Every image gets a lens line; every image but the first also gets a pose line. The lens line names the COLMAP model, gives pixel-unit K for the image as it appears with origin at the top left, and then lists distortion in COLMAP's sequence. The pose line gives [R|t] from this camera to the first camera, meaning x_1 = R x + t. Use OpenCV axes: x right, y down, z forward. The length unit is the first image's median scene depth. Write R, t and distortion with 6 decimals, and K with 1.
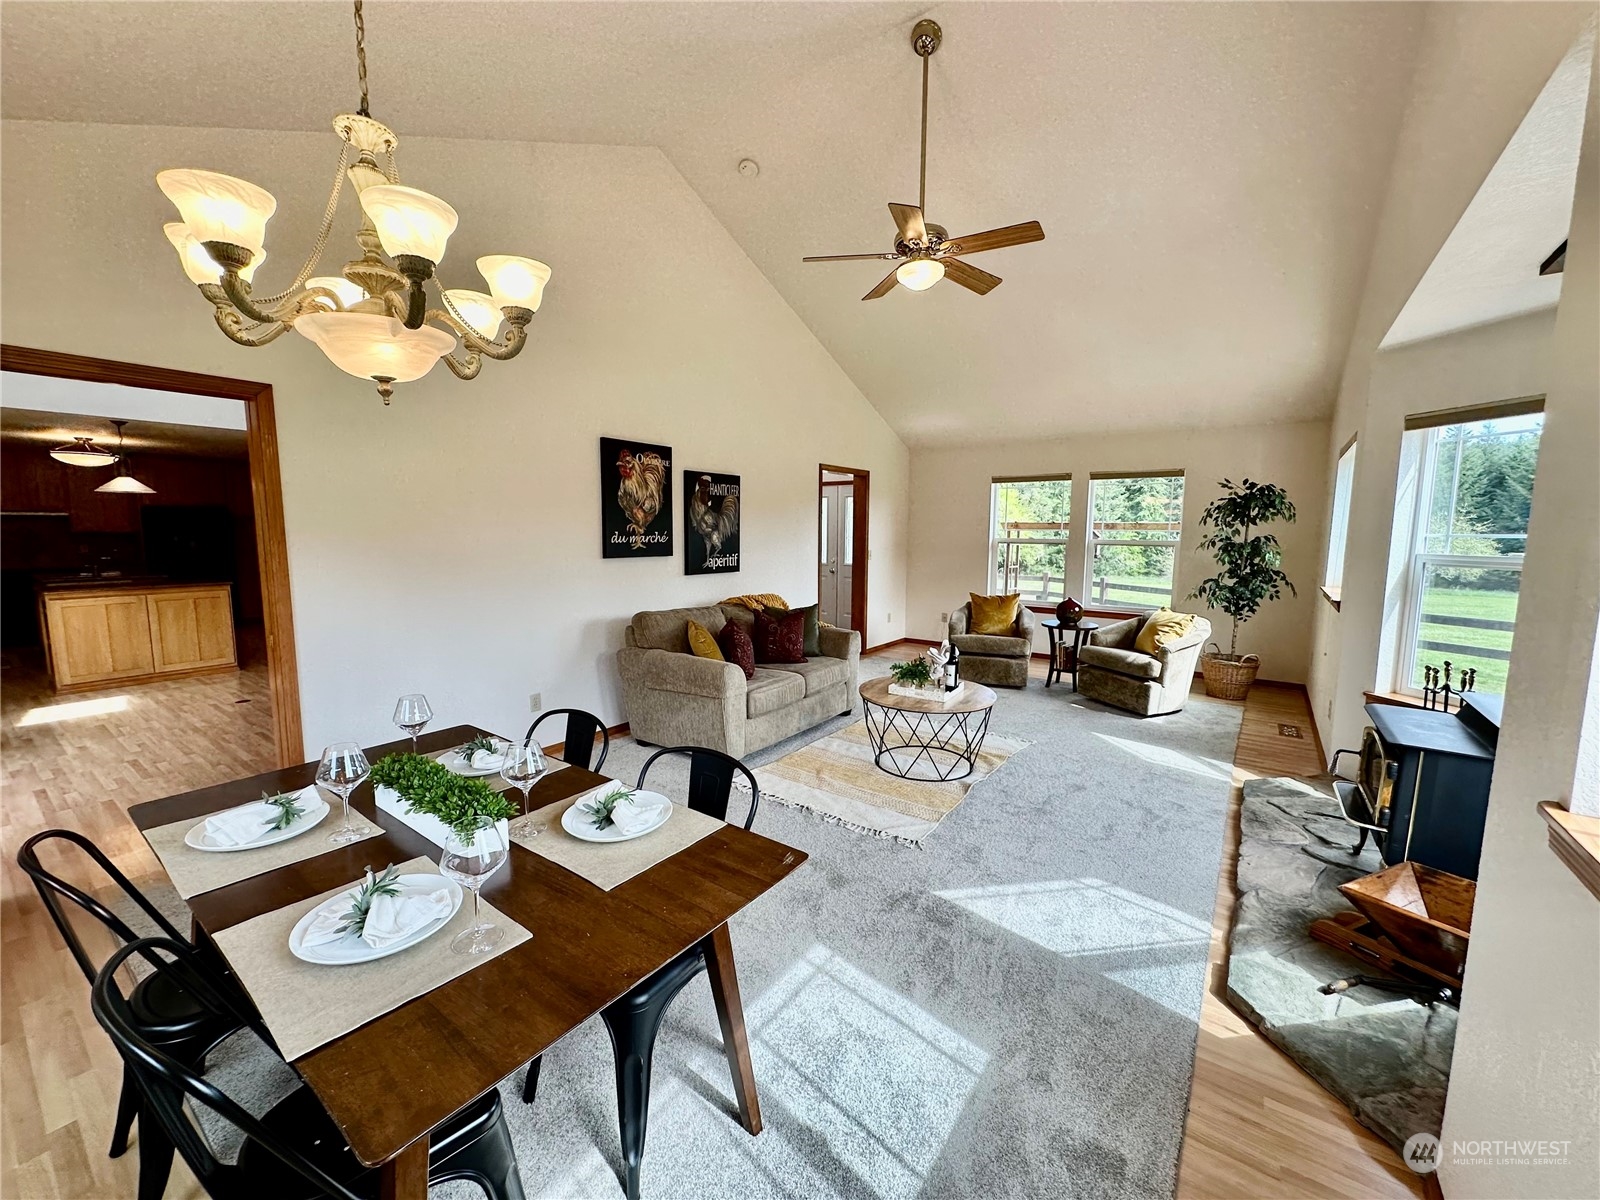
lens RADIAL K [[636.8, 0, 800.0], [0, 636.8, 600.0], [0, 0, 1]] dist [0.001074, -0.000289]
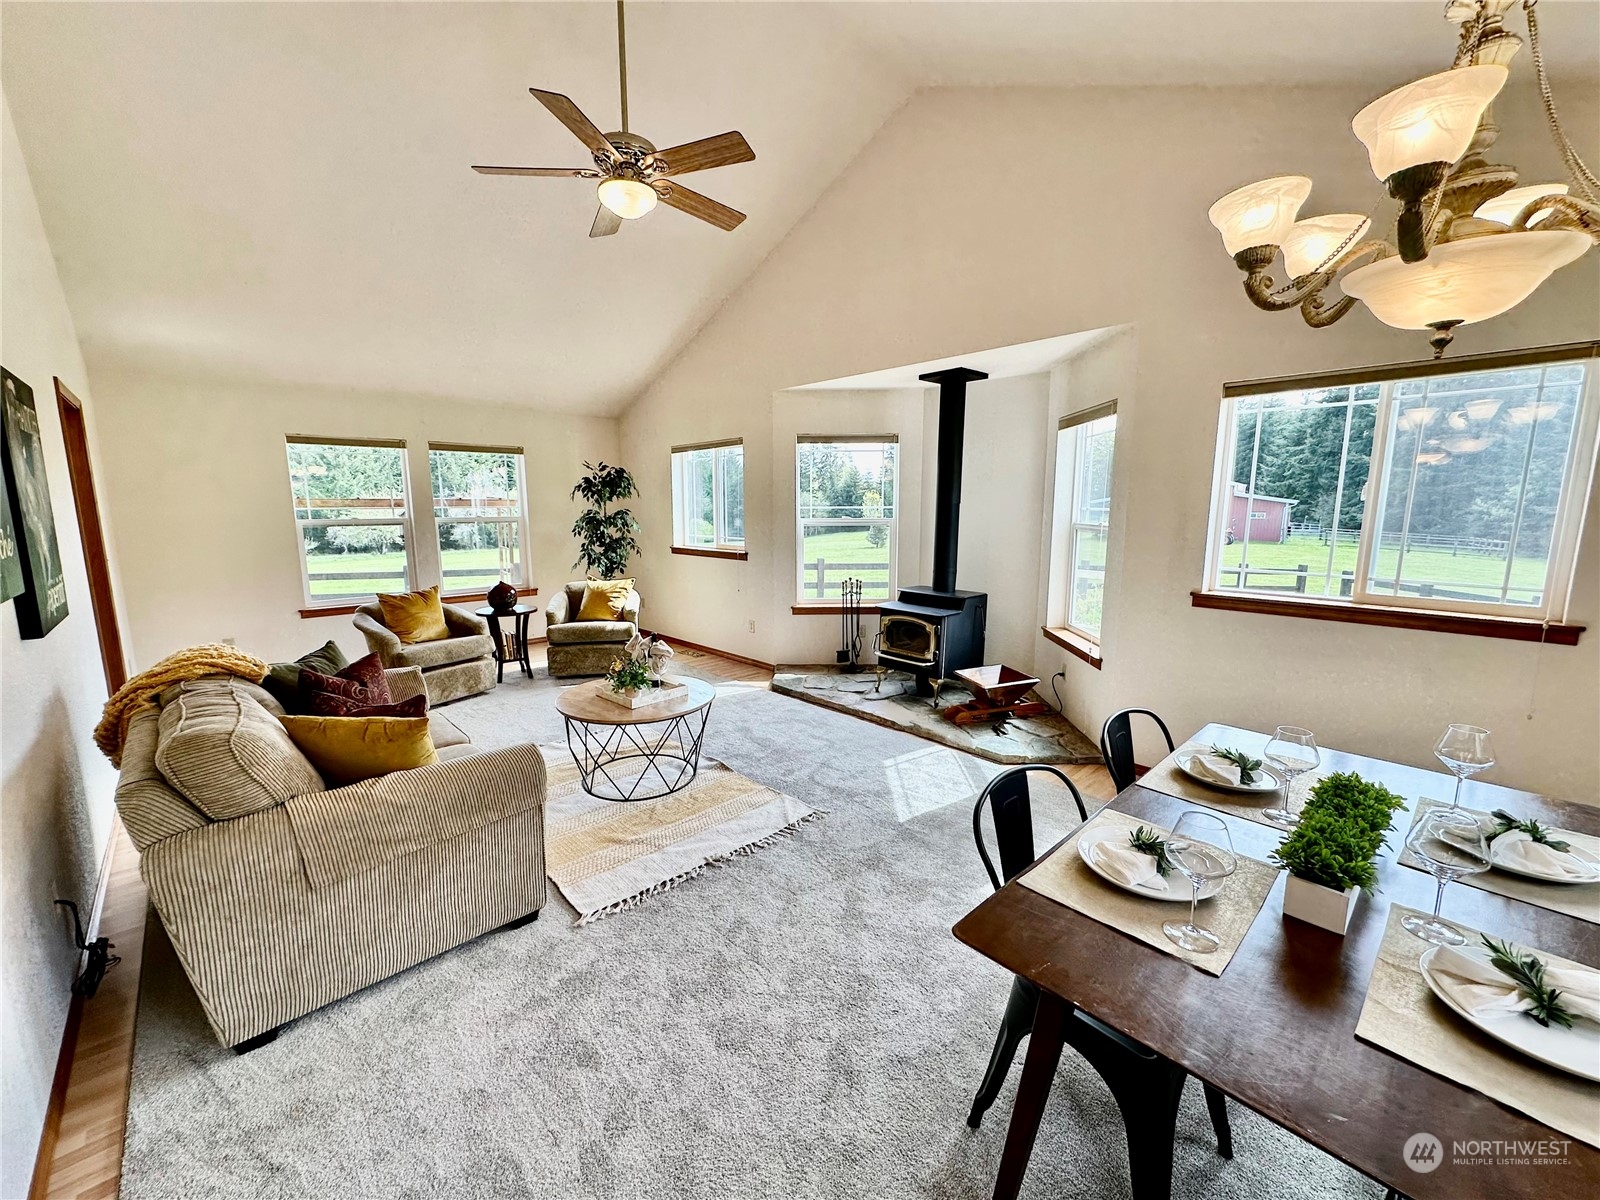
lens RADIAL K [[636.8, 0, 800.0], [0, 636.8, 600.0], [0, 0, 1]] dist [0.001074, -0.000289]
pose [[0.184207, -0.149224, 0.971494, -0.615733], [0.120951, 0.984337, 0.128263, -0.067935], [-0.975417, 0.093877, 0.199370, 0.647196]]
